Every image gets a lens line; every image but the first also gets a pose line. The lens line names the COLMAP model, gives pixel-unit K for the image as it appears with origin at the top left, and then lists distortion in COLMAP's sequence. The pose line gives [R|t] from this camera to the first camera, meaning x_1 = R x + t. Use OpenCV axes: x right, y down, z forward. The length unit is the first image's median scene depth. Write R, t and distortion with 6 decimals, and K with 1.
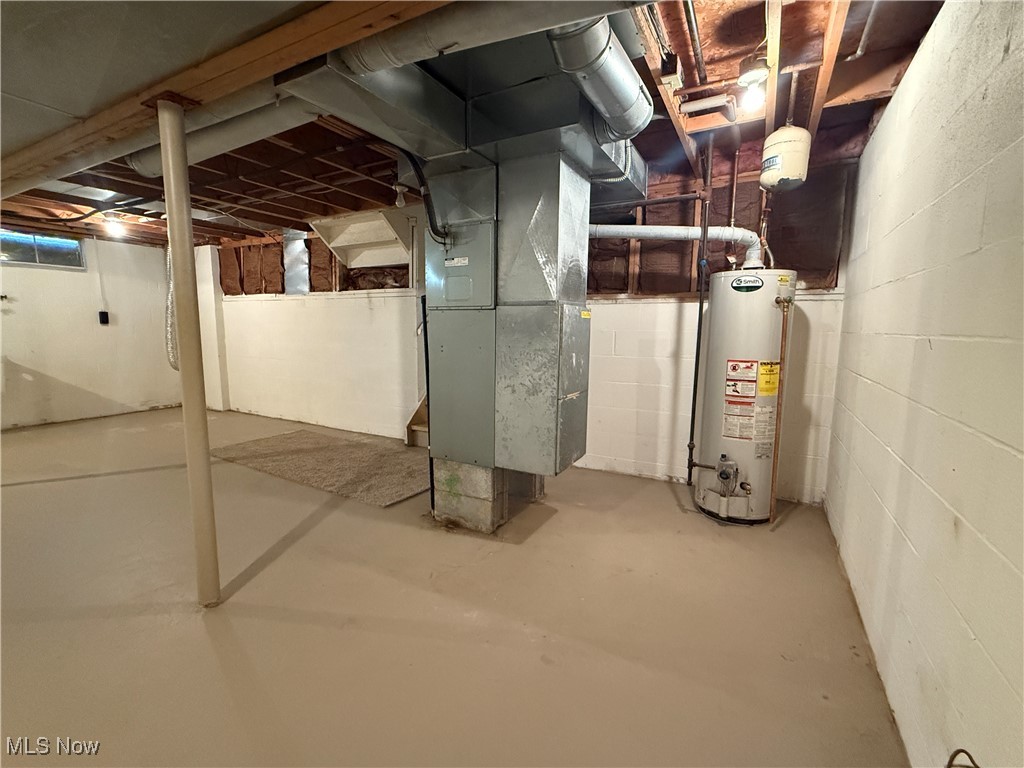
lens RADIAL K [[456.6, 0, 510.8], [0, 456.6, 384.1], [0, 0, 1]] dist [-0.000210, -0.000124]
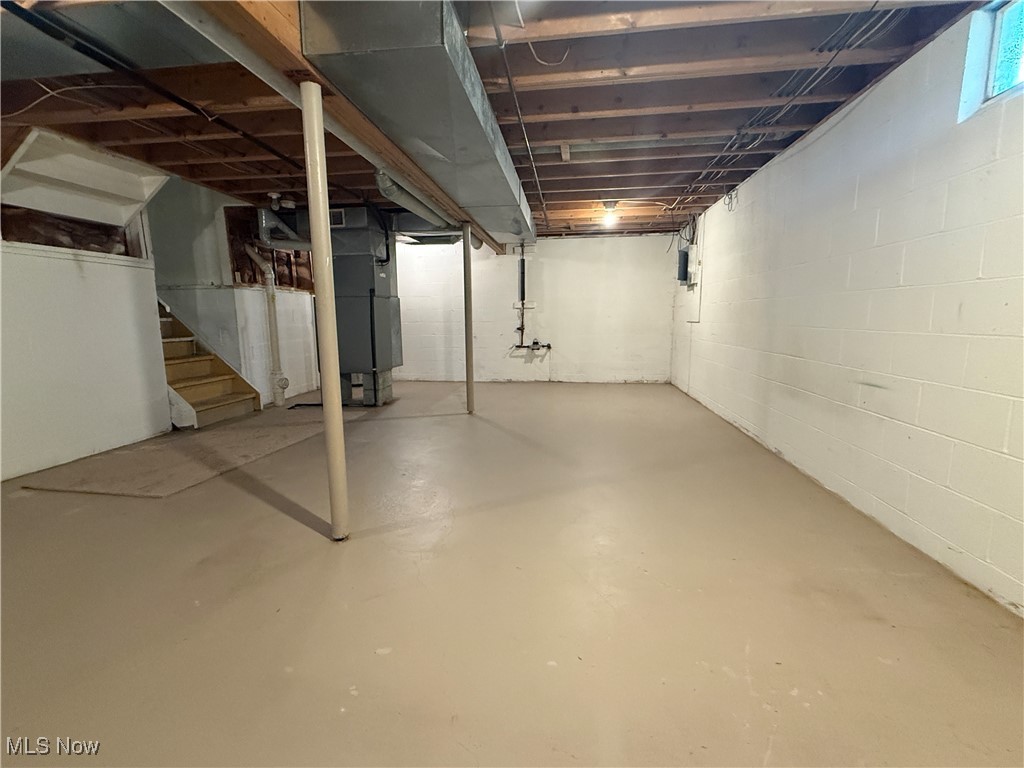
lens RADIAL K [[456.6, 0, 511.5], [0, 456.6, 384.7], [0, 0, 1]] dist [-0.000210, -0.000124]
pose [[-0.363817, -0.142606, 0.920489, -1.309543], [0.120034, 0.972794, 0.198151, -0.065655], [-0.923704, 0.182581, -0.336802, 0.691595]]
